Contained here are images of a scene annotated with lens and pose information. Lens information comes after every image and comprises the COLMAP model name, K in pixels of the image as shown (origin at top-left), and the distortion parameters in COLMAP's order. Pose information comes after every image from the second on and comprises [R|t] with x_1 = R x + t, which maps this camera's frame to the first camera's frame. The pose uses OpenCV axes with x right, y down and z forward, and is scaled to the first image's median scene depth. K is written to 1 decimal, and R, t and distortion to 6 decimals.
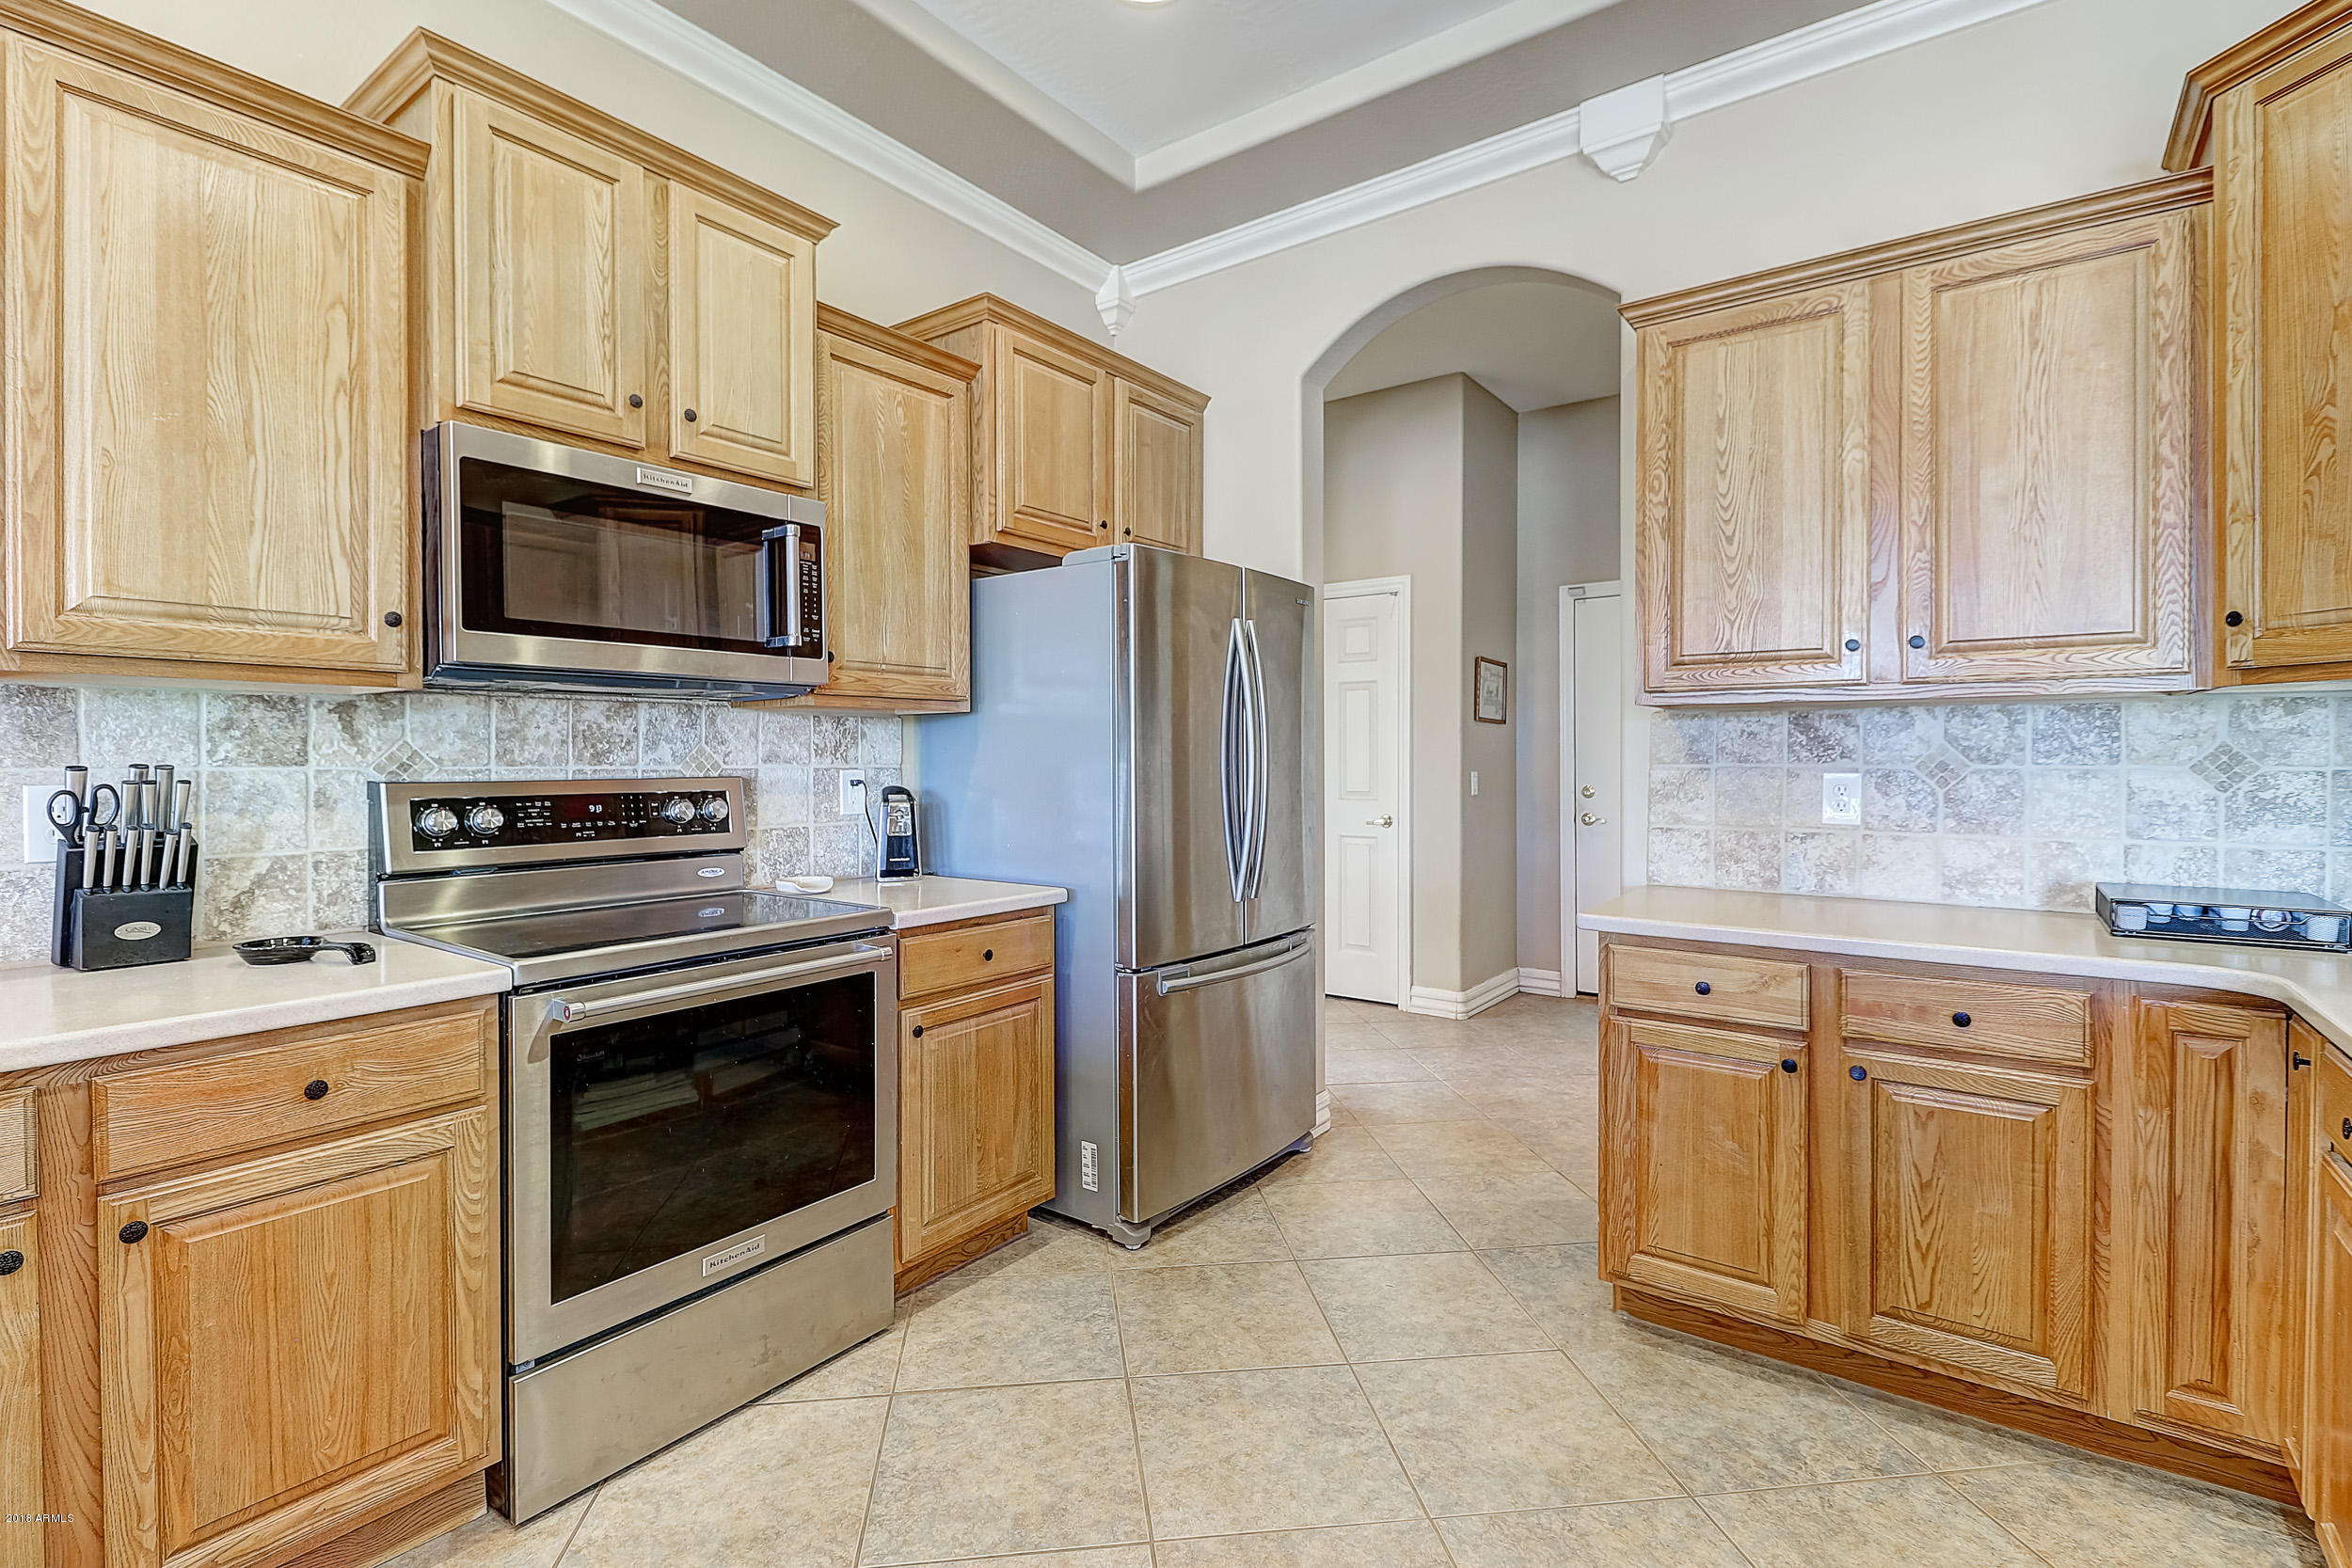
lens RADIAL K [[1094.2, 0, 1157.6], [0, 1094.2, 767.9], [0, 0, 1]] dist [0.015597, -0.005130]
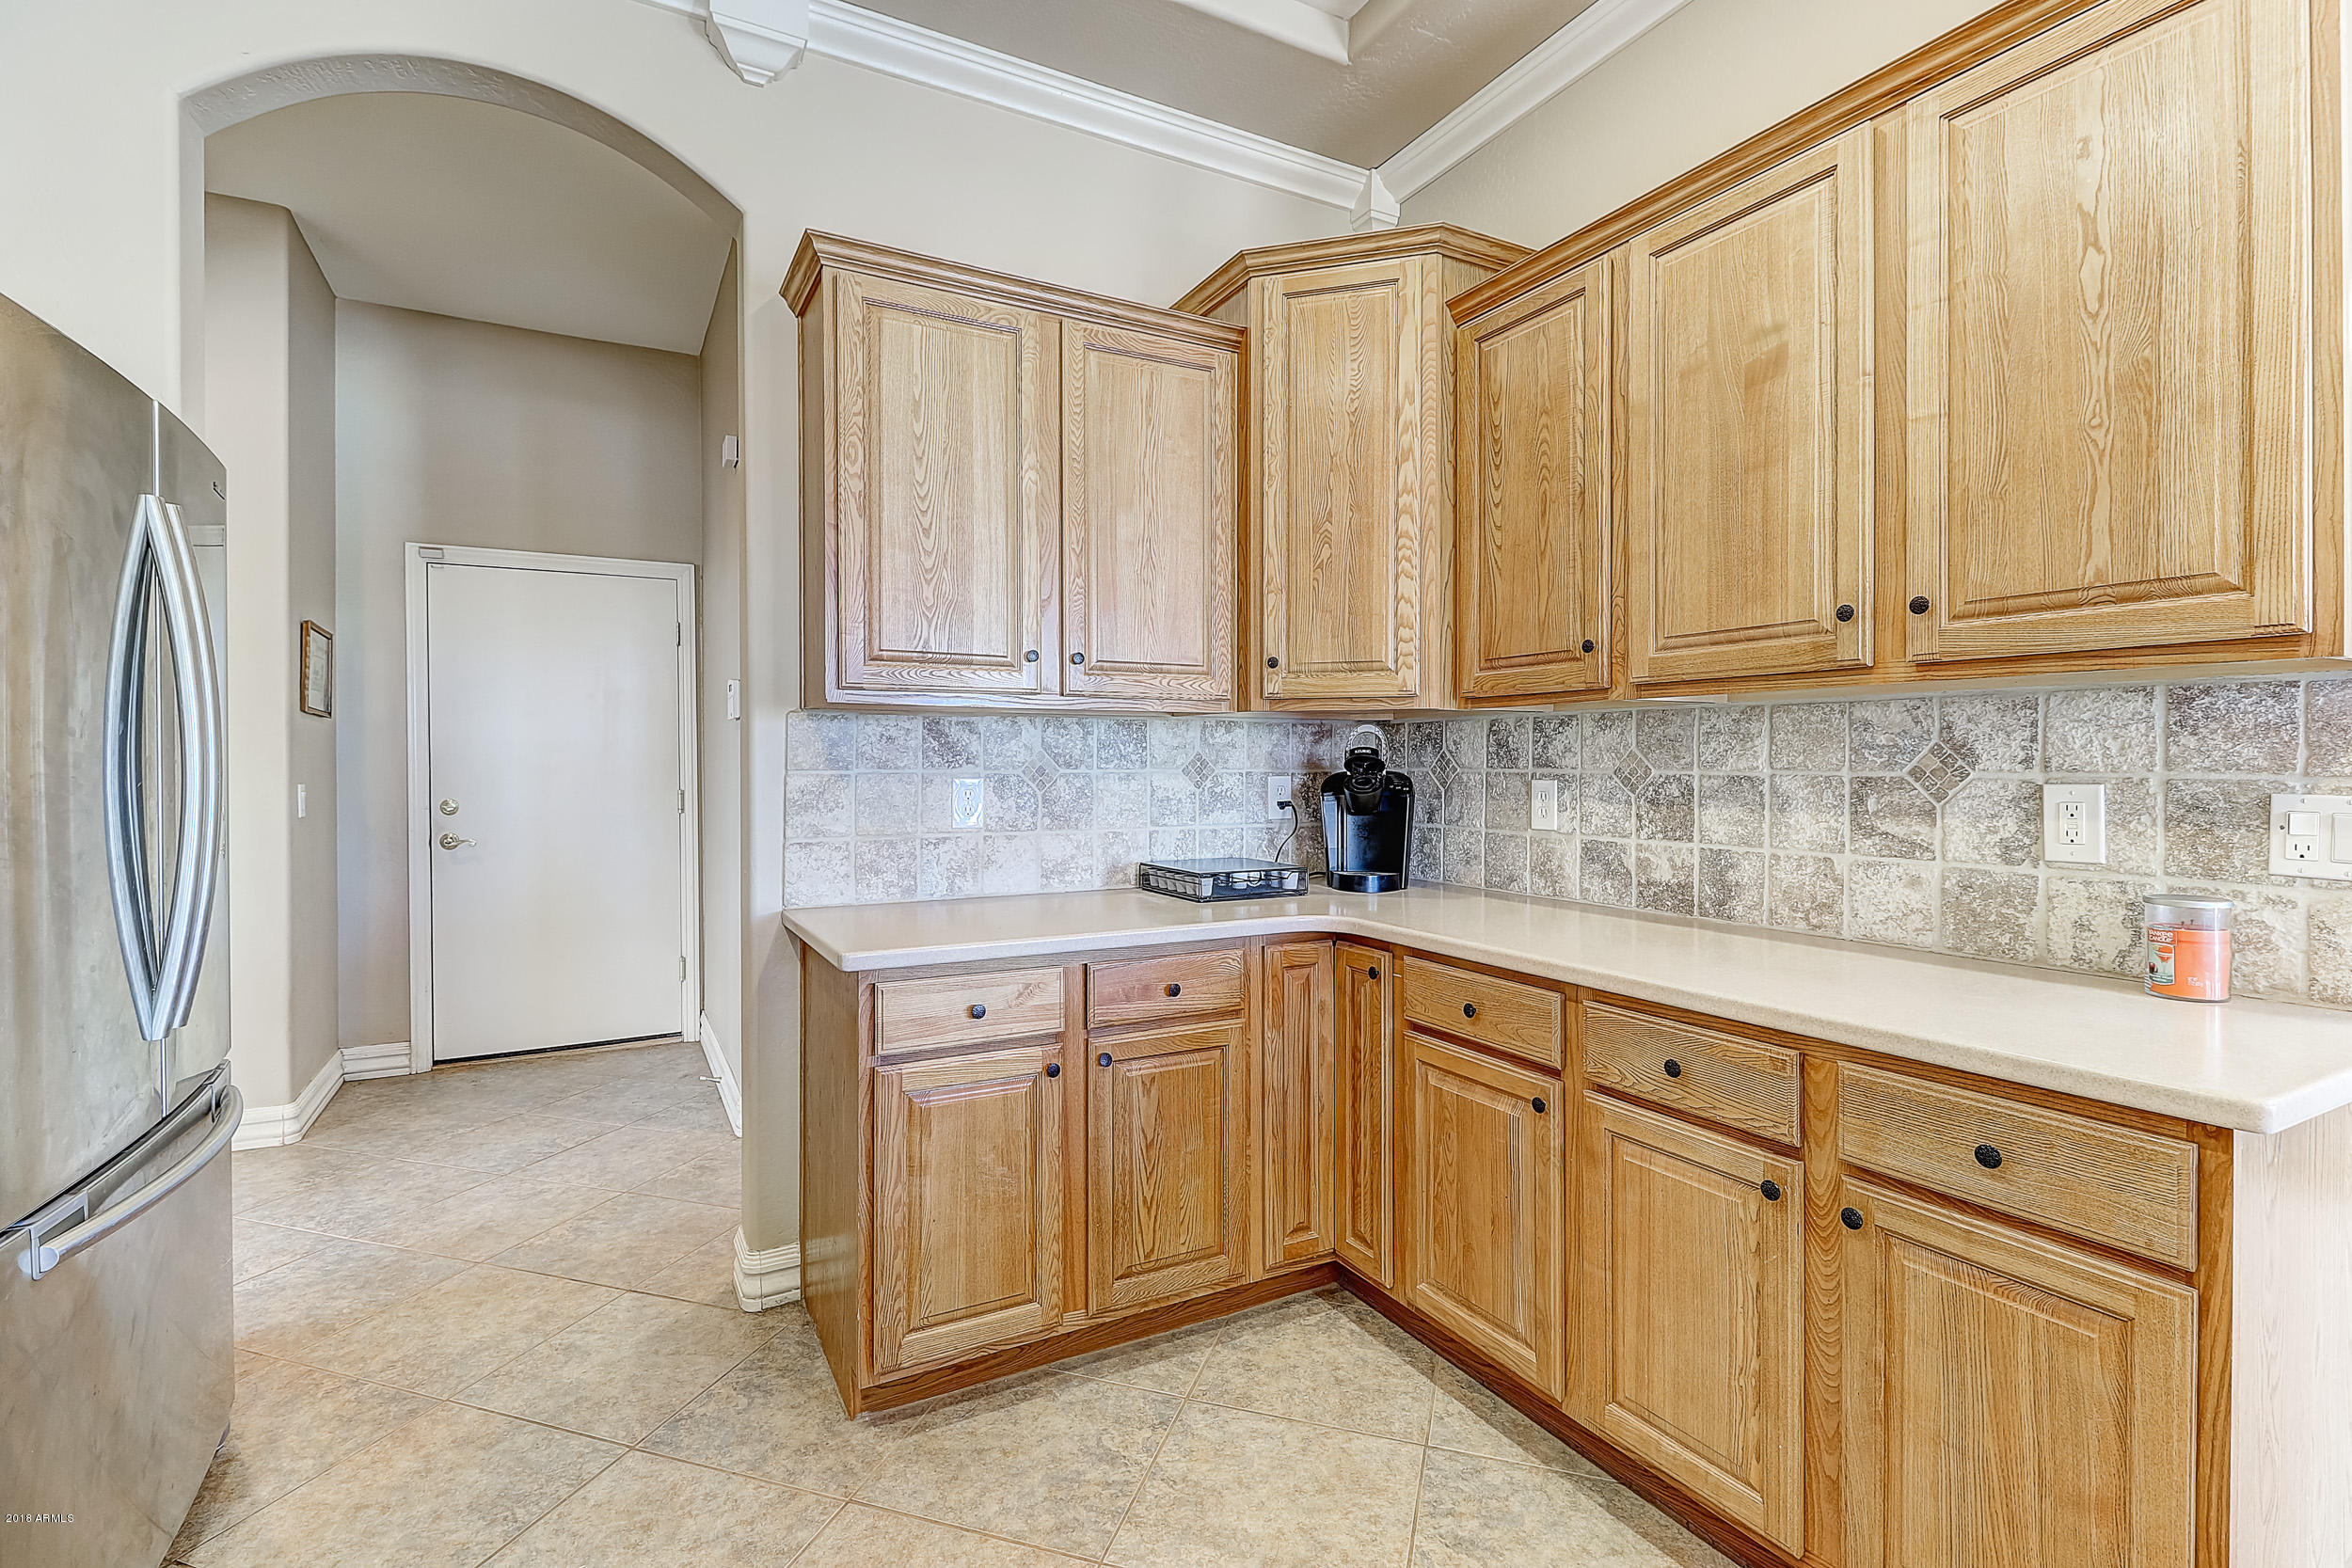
lens RADIAL K [[1094.2, 0, 1162.2], [0, 1094.2, 764.8], [0, 0, 1]] dist [0.015597, -0.005130]
pose [[0.420665, -0.000858, 0.907216, -0.262073], [0.009489, 0.999949, -0.003454, -0.002783], [-0.907166, 0.010061, 0.420652, 0.443598]]
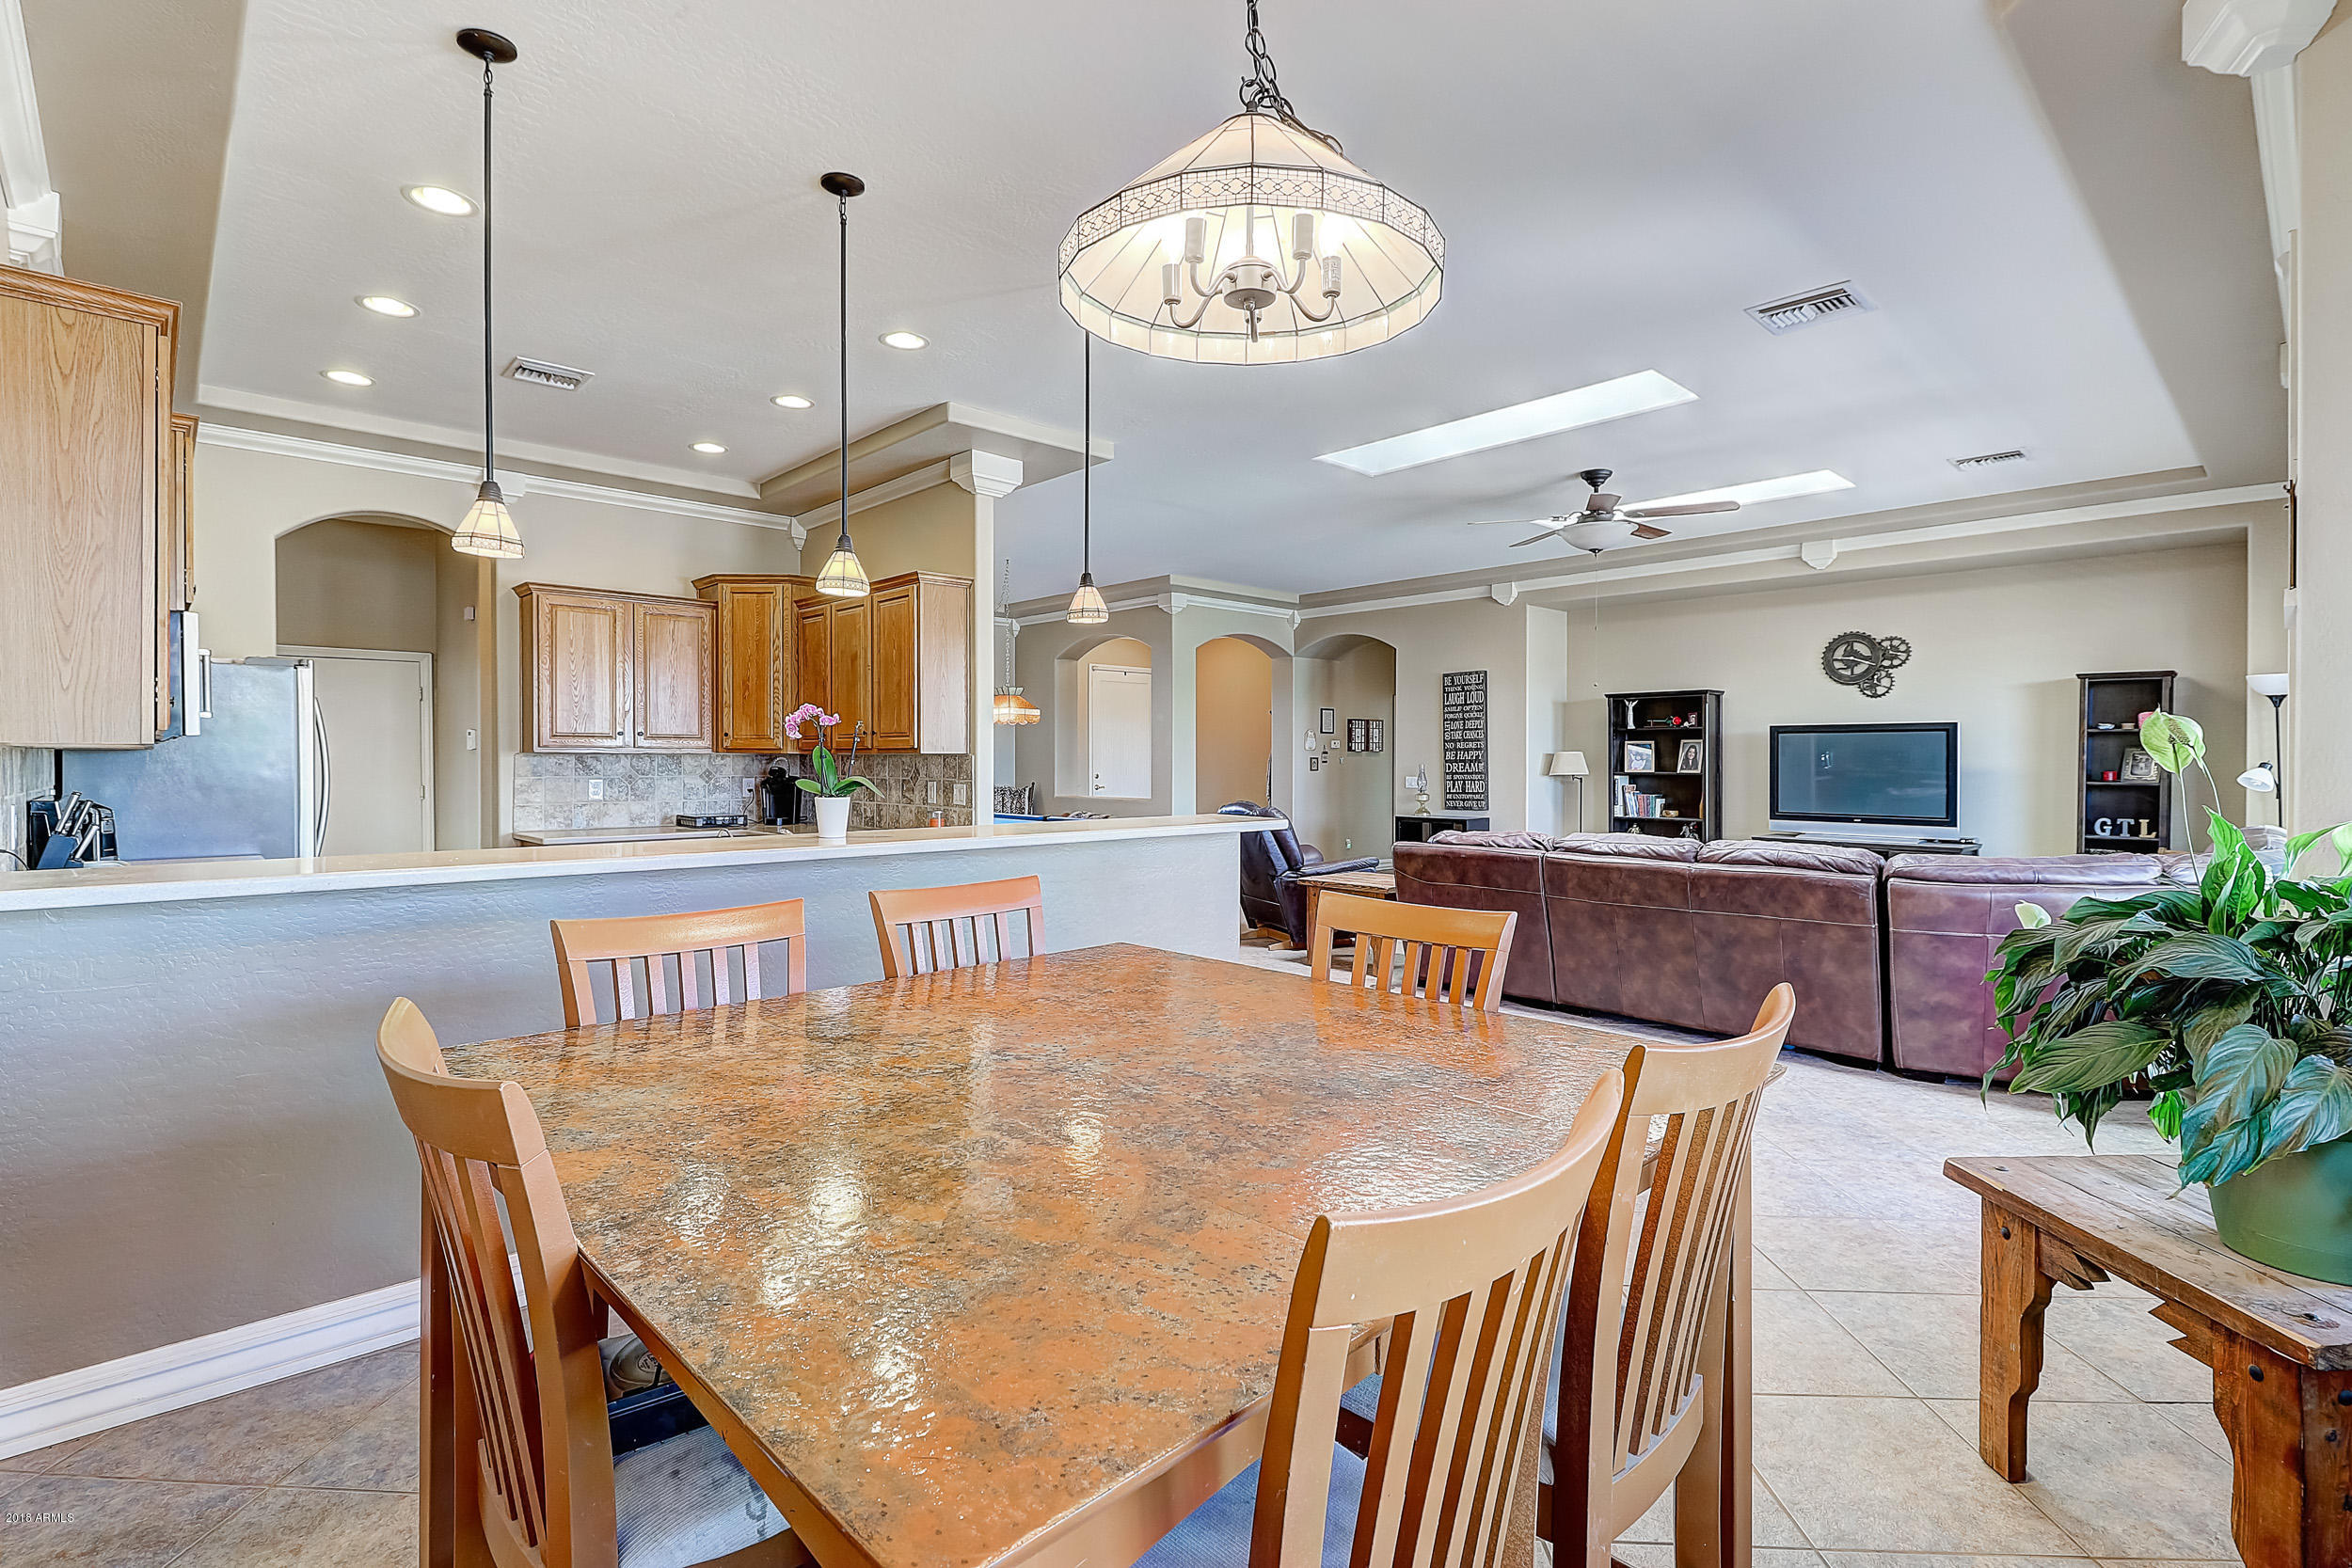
lens RADIAL K [[1094.2, 0, 1170.6], [0, 1094.2, 765.2], [0, 0, 1]] dist [0.015597, -0.005130]
pose [[0.178446, -0.003755, 0.983942, -1.809480], [0.007658, 0.999968, 0.002427, -0.027338], [-0.983920, 0.007102, 0.178469, -0.836435]]
